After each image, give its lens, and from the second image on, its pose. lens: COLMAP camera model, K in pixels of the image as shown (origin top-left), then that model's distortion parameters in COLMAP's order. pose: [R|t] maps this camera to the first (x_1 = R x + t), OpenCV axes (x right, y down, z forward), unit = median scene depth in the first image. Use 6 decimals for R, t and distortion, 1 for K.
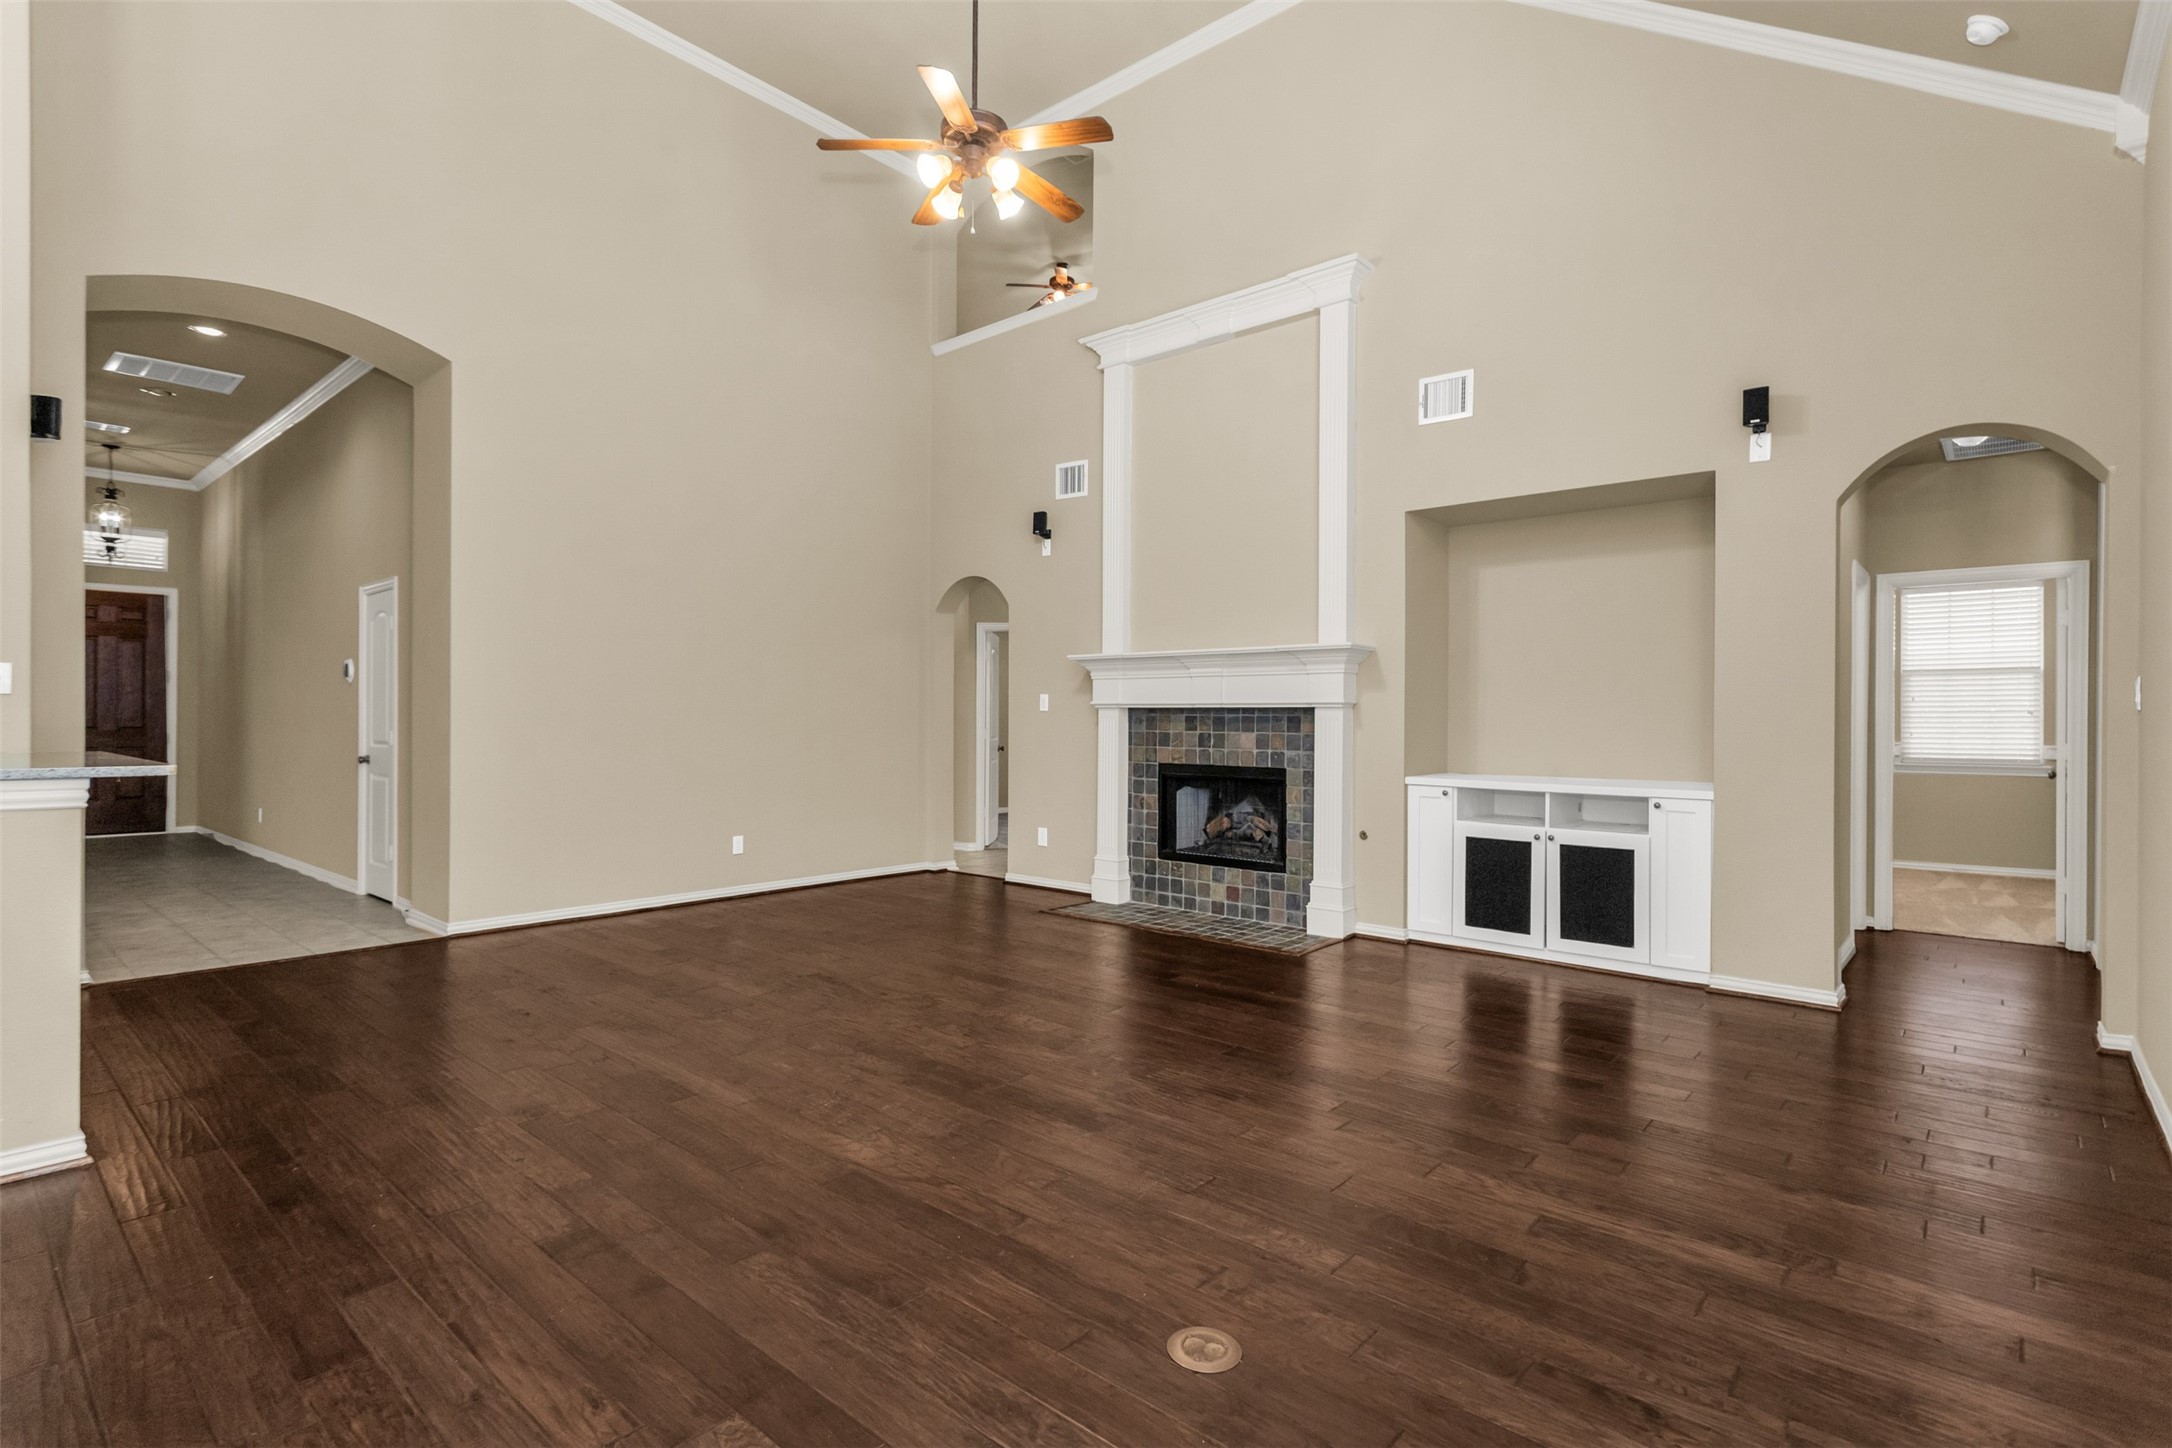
lens RADIAL K [[1043.1, 0, 1086.0], [0, 1043.1, 724.0], [0, 0, 1]] dist [0.000501, 0.000278]
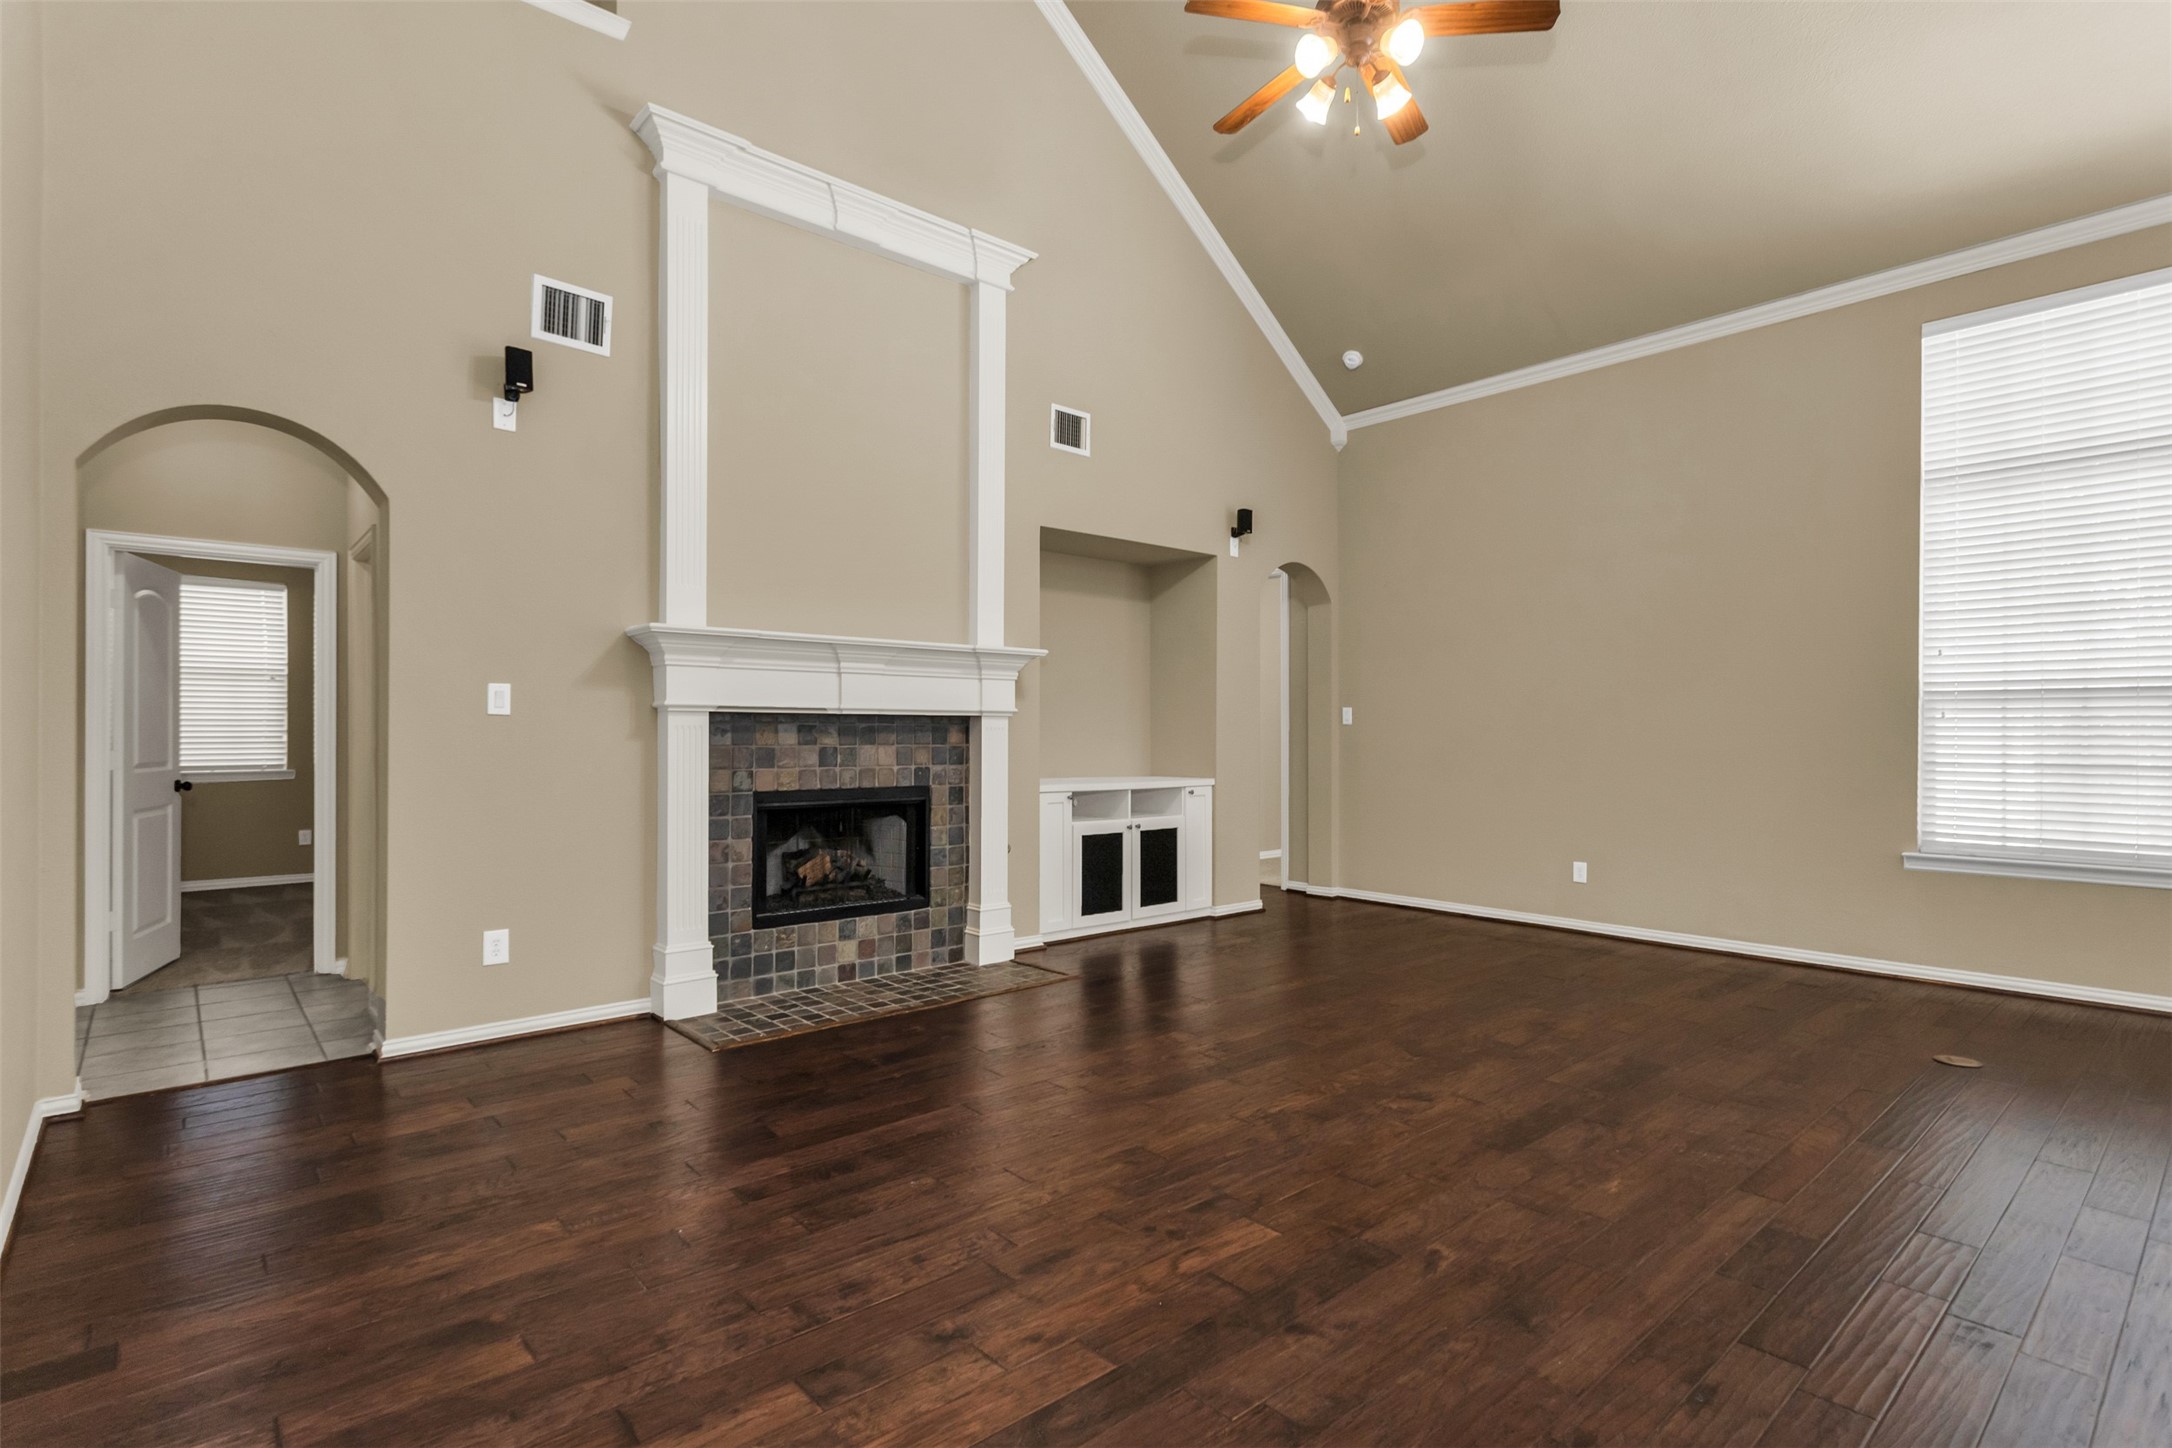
lens RADIAL K [[1047.2, 0, 1082.9], [0, 1047.2, 726.4], [0, 0, 1]] dist [0.003712, 0.000438]
pose [[0.133830, 0.000989, 0.991004, -0.654568], [0.003332, 0.999993, -0.001448, -0.005166], [-0.990999, 0.003496, 0.133826, 0.759047]]
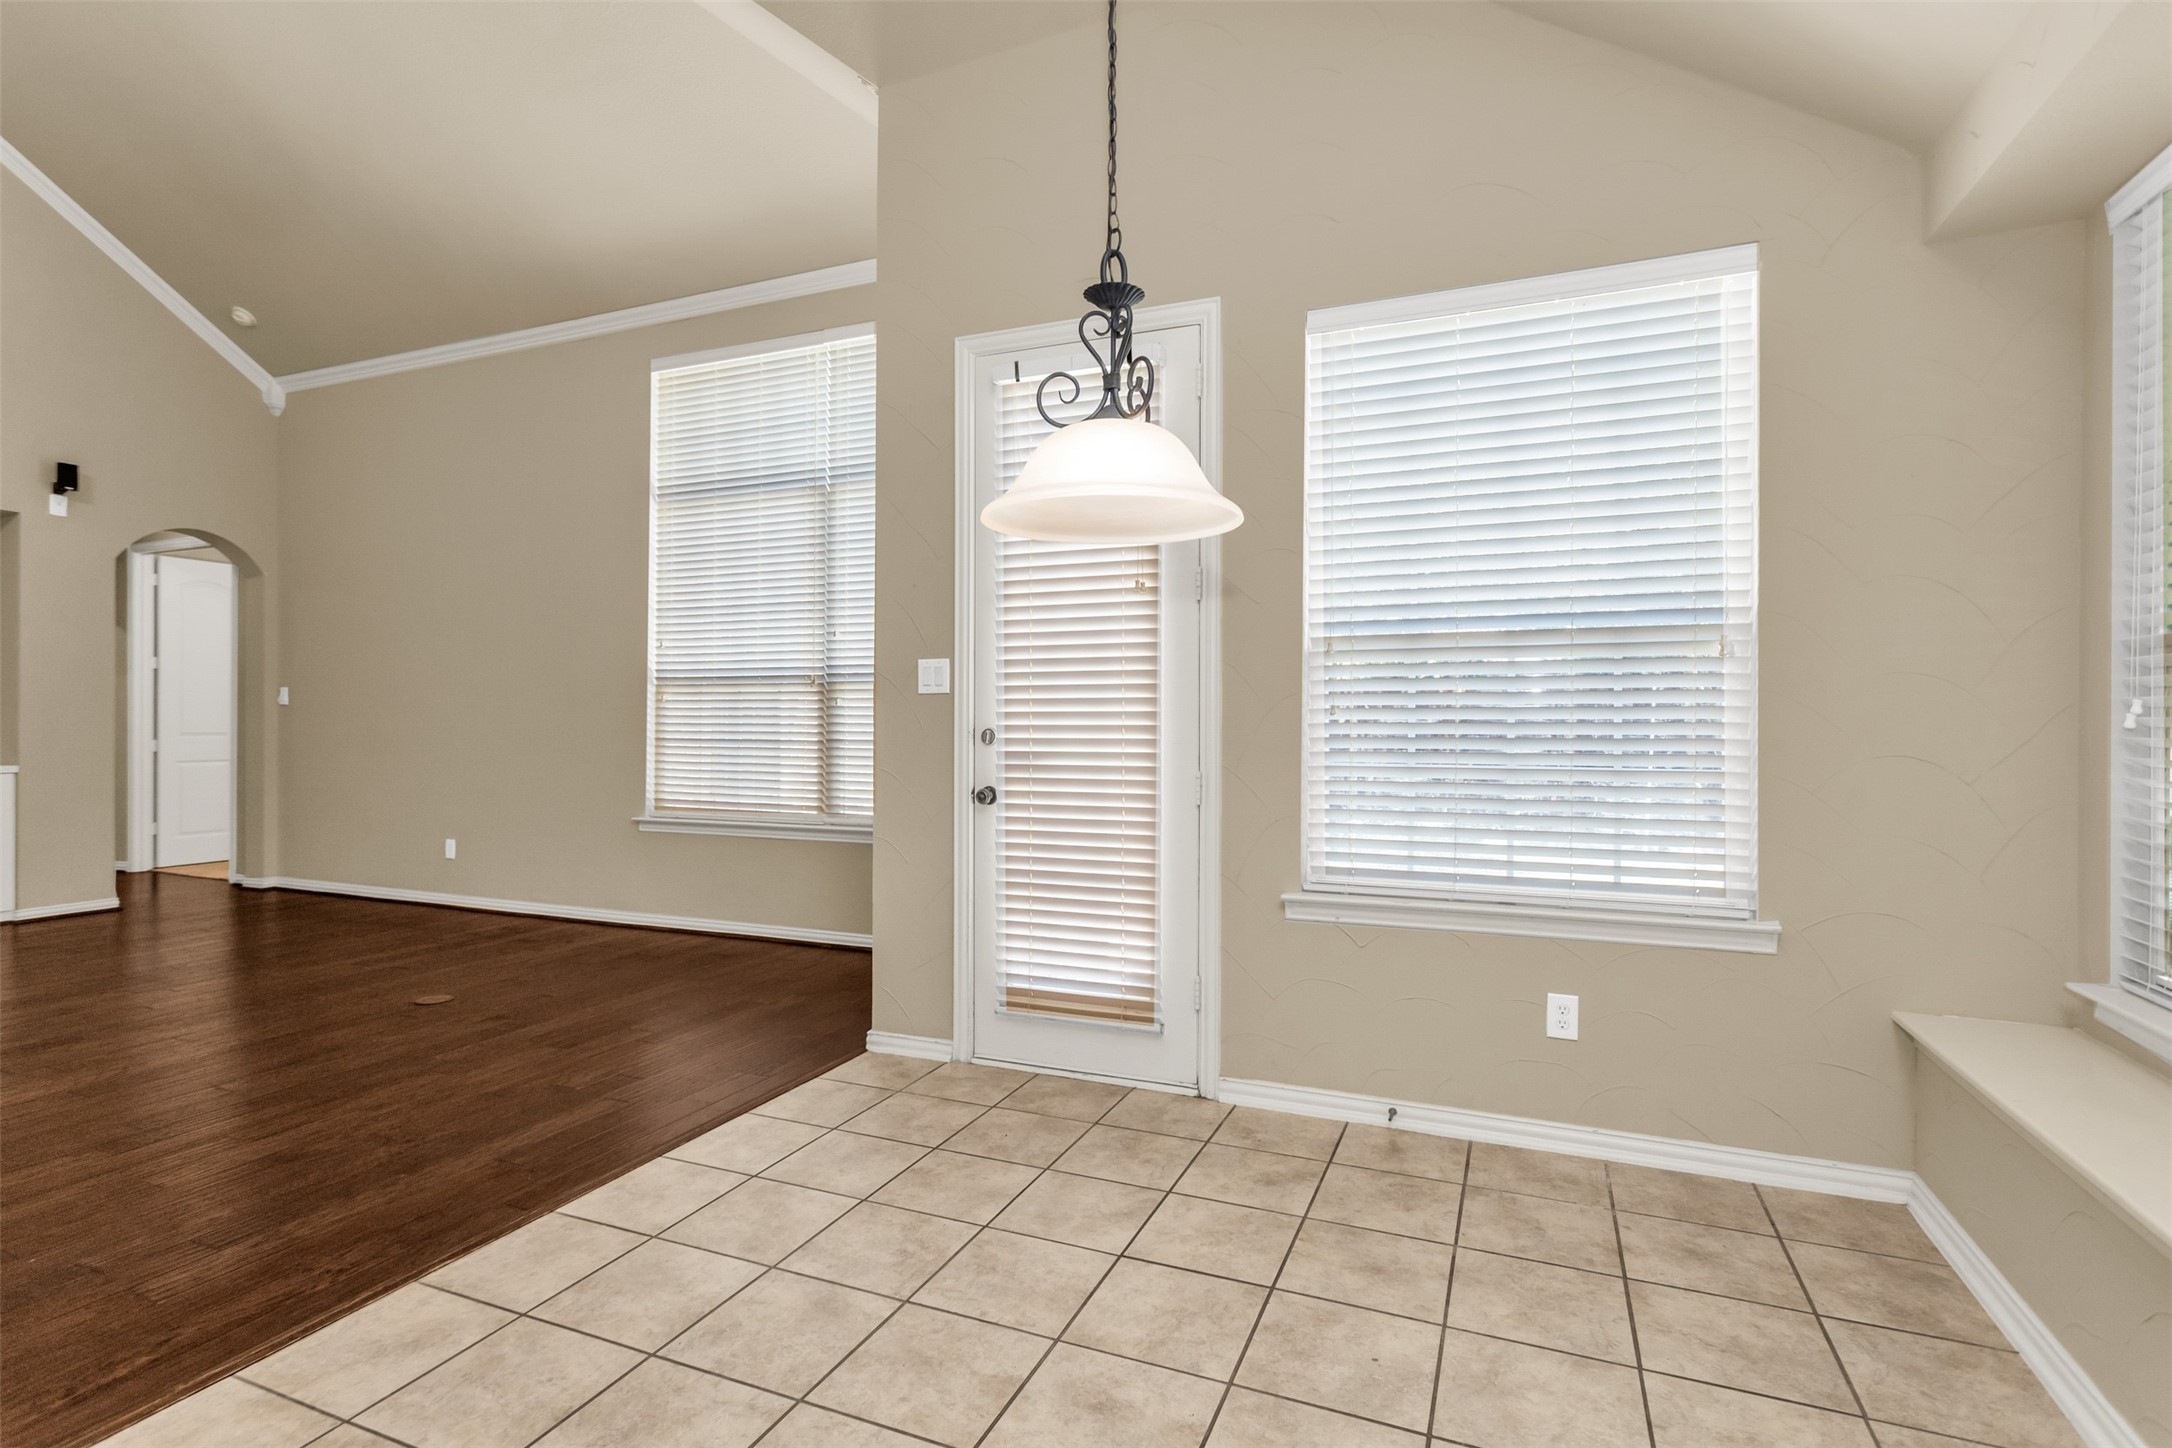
lens RADIAL K [[1047.2, 0, 1082.9], [0, 1047.2, 726.4], [0, 0, 1]] dist [0.003712, 0.000438]
pose [[-0.308163, -0.013873, 0.951233, -0.779585], [0.000680, 0.999890, 0.014803, -0.001371], [-0.951333, 0.005208, -0.308119, 0.124245]]
